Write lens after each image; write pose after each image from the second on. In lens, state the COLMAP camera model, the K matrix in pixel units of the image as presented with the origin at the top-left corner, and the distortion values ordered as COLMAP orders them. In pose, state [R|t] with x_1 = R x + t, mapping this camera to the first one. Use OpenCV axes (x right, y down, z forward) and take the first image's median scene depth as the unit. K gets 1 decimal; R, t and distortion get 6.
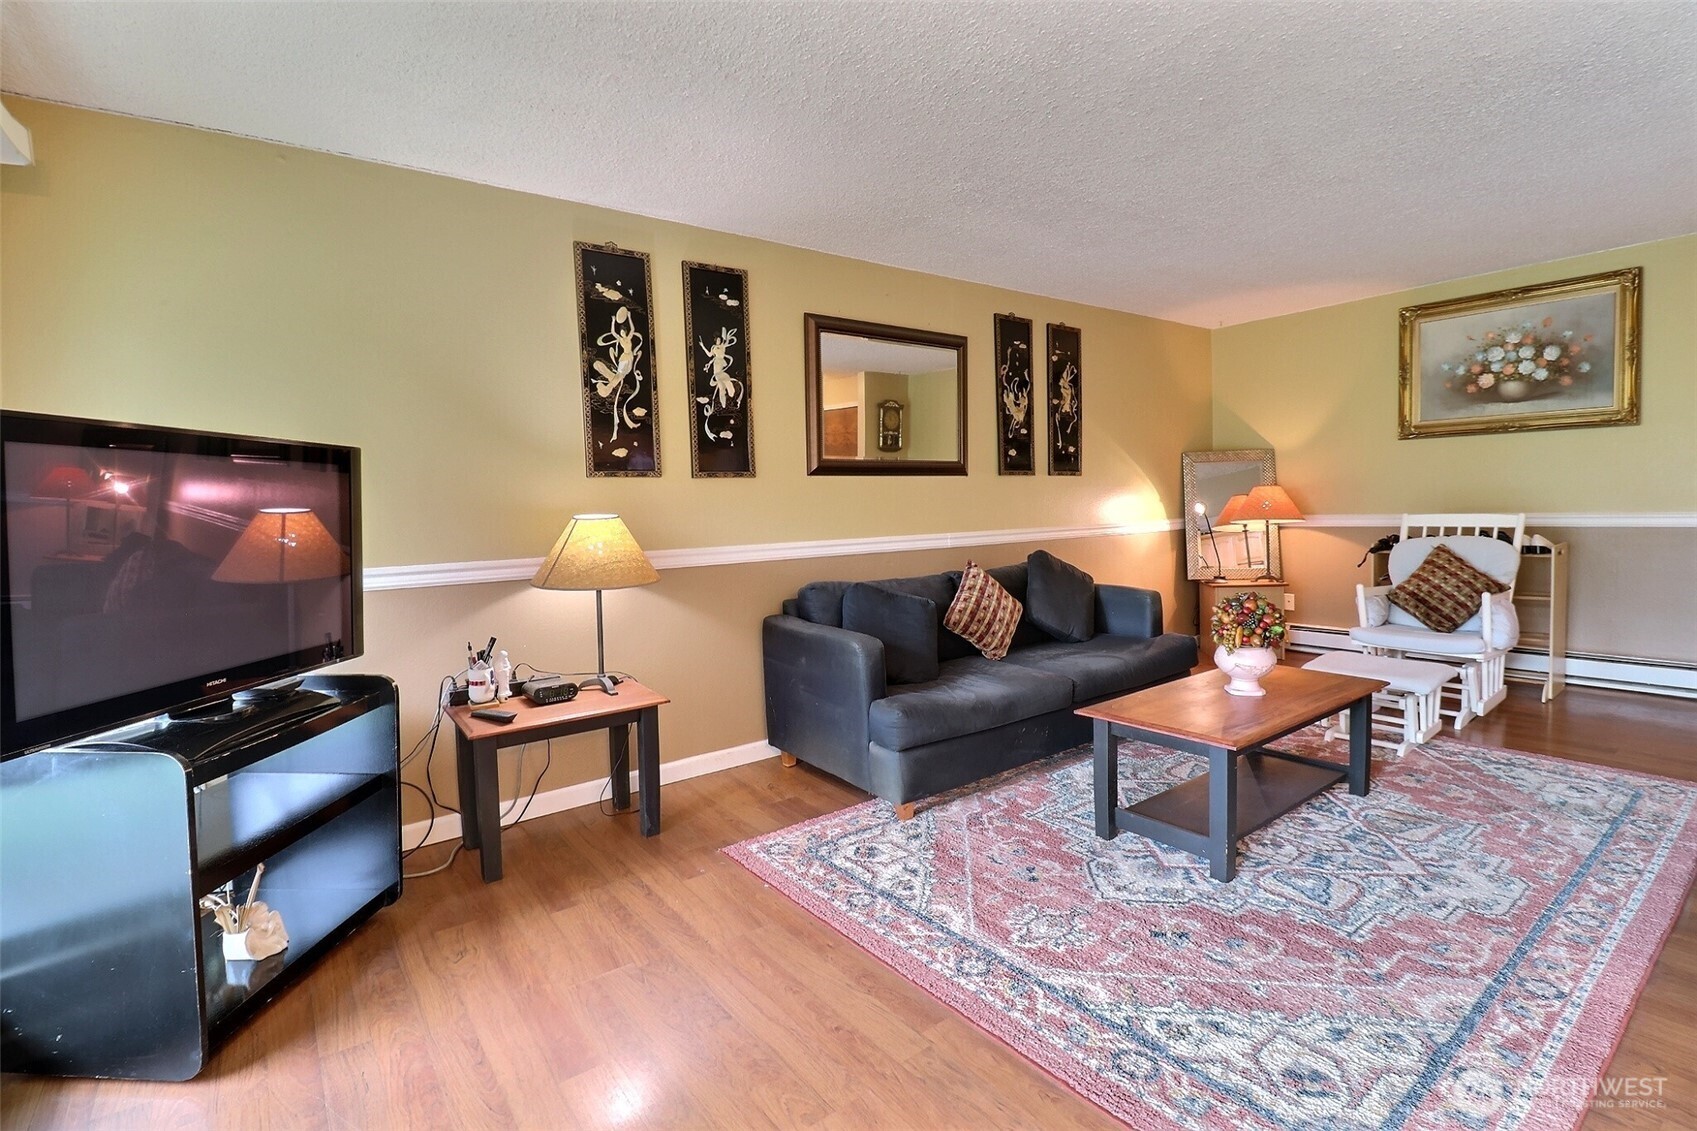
lens RADIAL K [[790.5, 0, 859.8], [0, 790.5, 546.1], [0, 0, 1]] dist [0.002423, -0.015164]
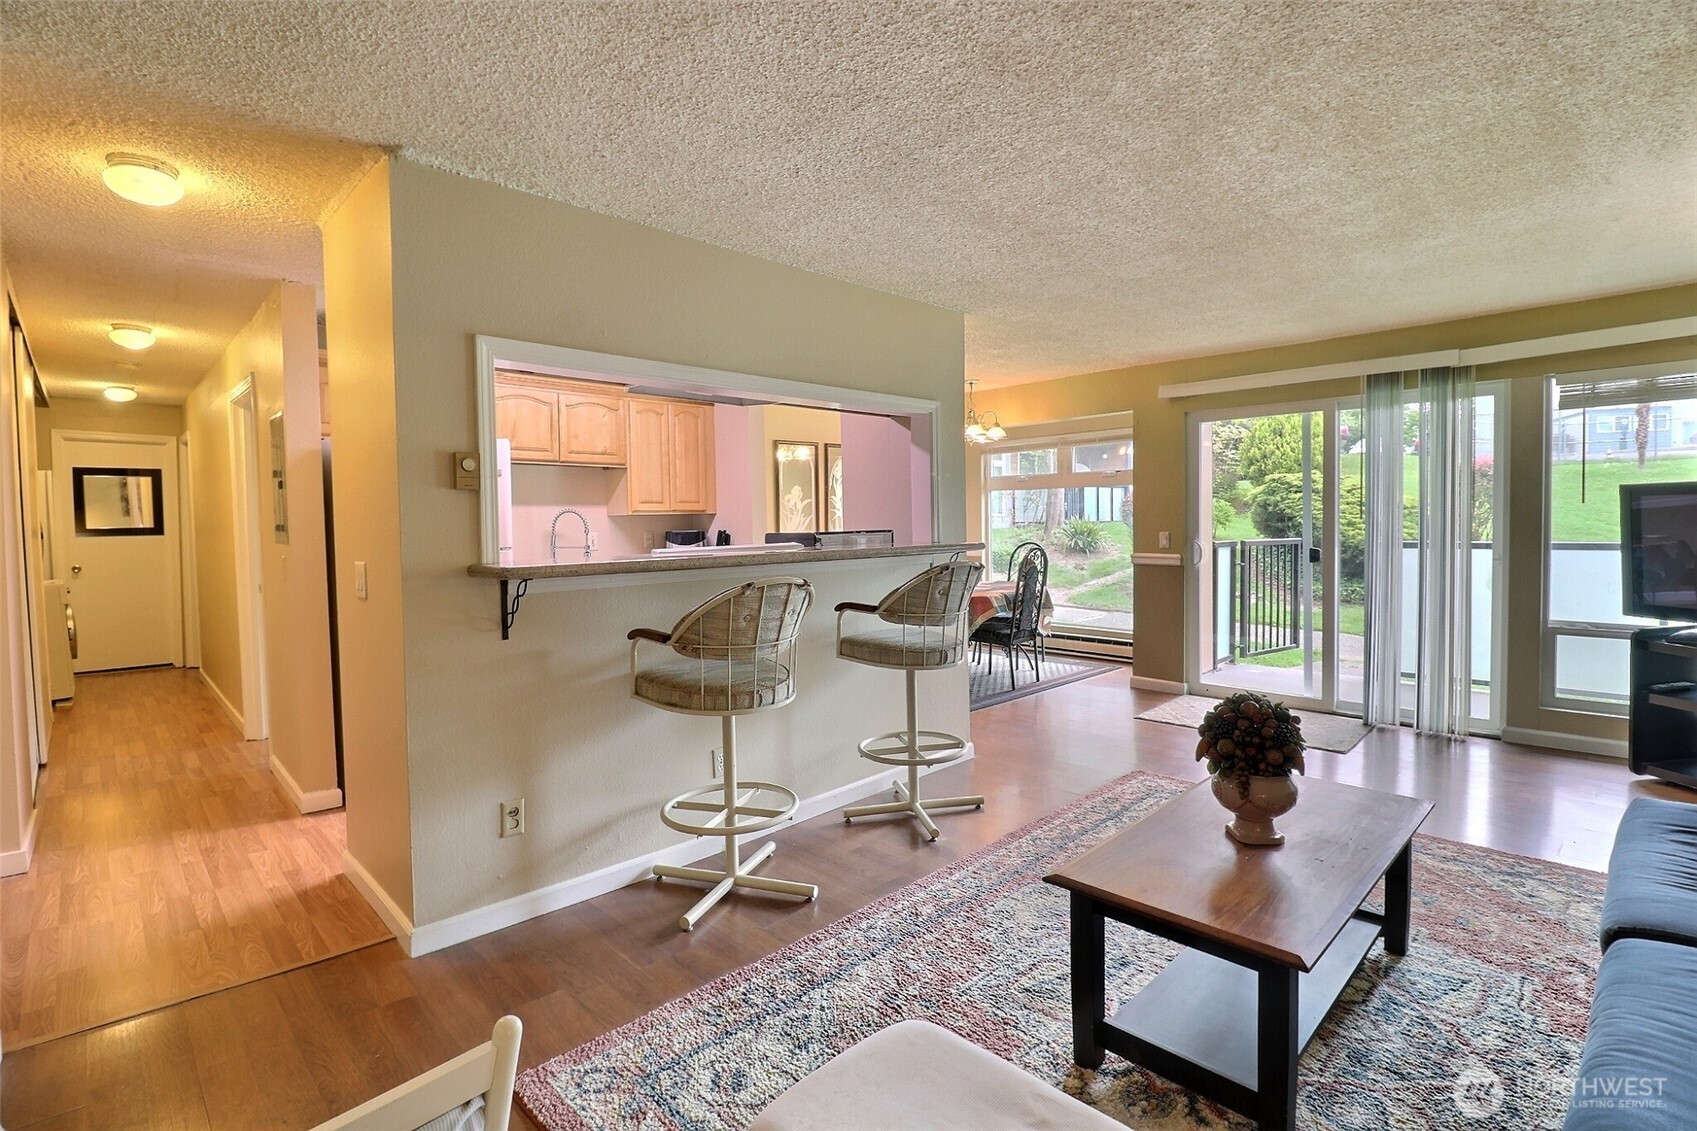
lens RADIAL K [[790.5, 0, 859.8], [0, 790.5, 546.1], [0, 0, 1]] dist [0.002423, -0.015164]
pose [[-0.990901, 0.050743, -0.124658, 0.700088], [0.039750, 0.995225, 0.089142, -0.115349], [0.128586, 0.083376, -0.988187, 1.251084]]
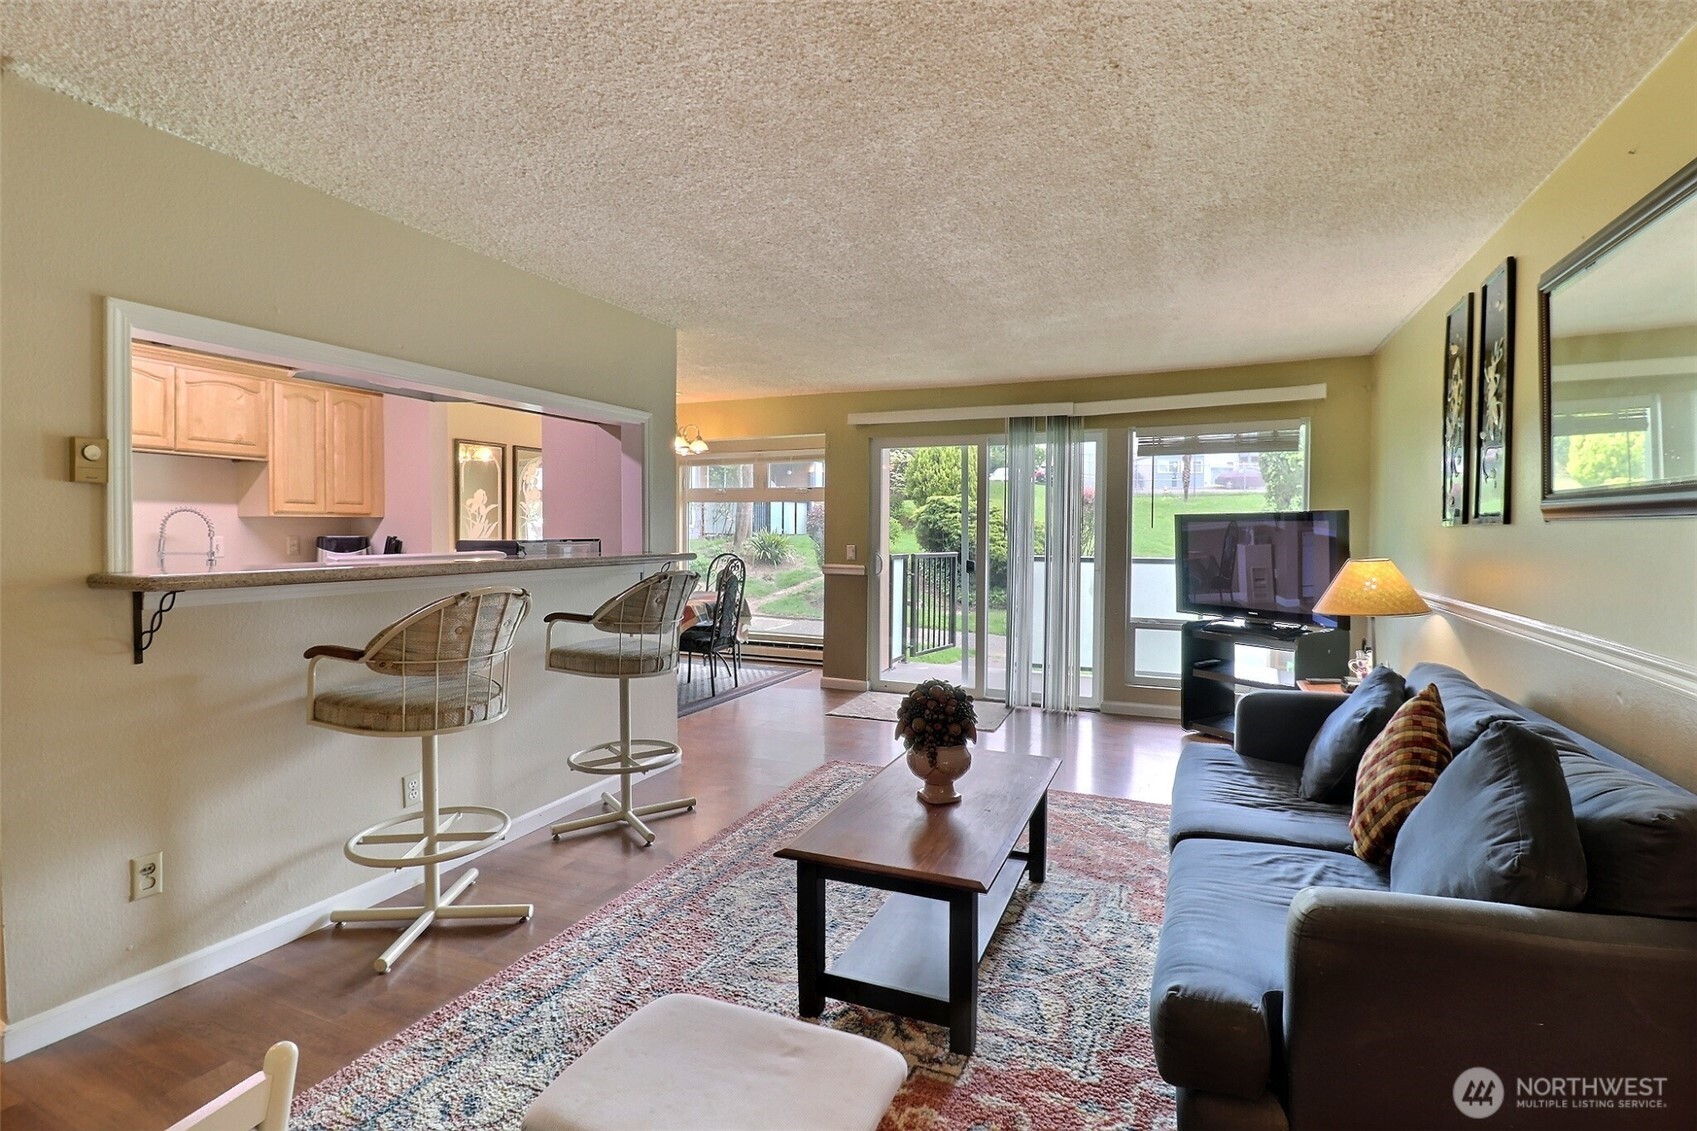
lens RADIAL K [[790.5, 0, 859.8], [0, 790.5, 546.1], [0, 0, 1]] dist [0.002423, -0.015164]
pose [[-0.867142, 0.036797, -0.496700, 0.748932], [-0.004682, 0.996621, 0.082006, -0.119252], [0.498039, 0.073436, -0.864039, 1.284775]]
